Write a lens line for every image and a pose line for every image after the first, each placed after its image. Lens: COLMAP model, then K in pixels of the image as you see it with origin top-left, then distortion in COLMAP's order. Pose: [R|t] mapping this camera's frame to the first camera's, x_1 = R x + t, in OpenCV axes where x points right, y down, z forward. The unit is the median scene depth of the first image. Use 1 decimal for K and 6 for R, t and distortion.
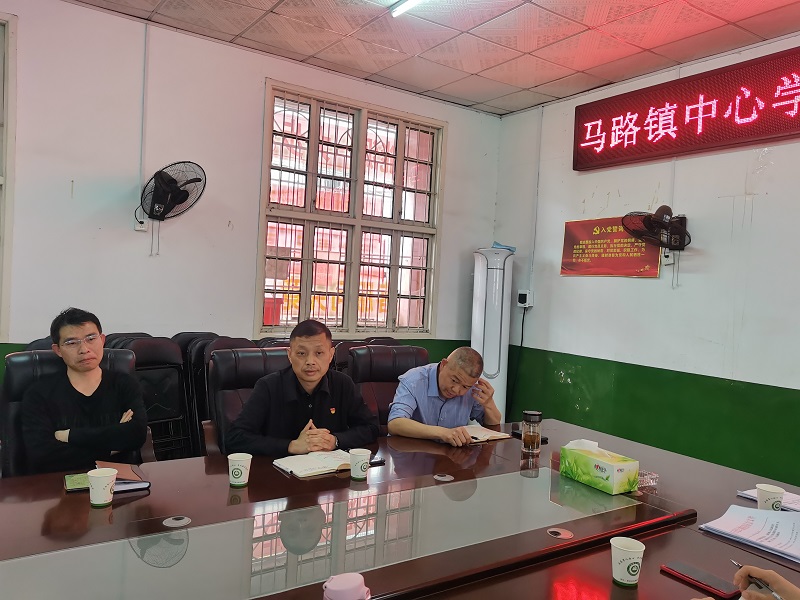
lens RADIAL K [[612.5, 0, 394.7], [0, 612.5, 300.2], [0, 0, 1]] dist [0.033792, -0.022427]
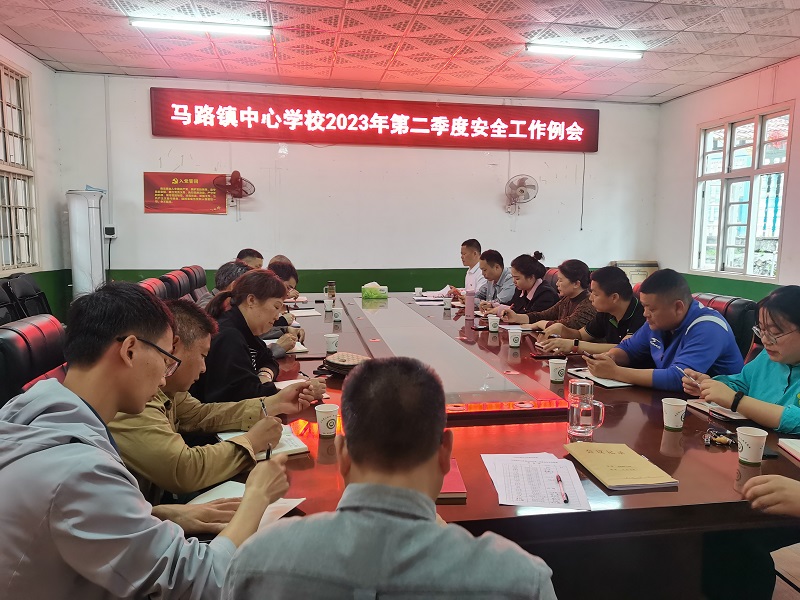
lens RADIAL K [[612.5, 0, 399.3], [0, 612.5, 299.6], [0, 0, 1]] dist [0.033792, -0.022427]
pose [[0.404501, -0.149985, 0.902155, -0.796151], [0.031961, 0.988176, 0.149955, -0.038607], [-0.913979, -0.031823, 0.404512, -0.068653]]
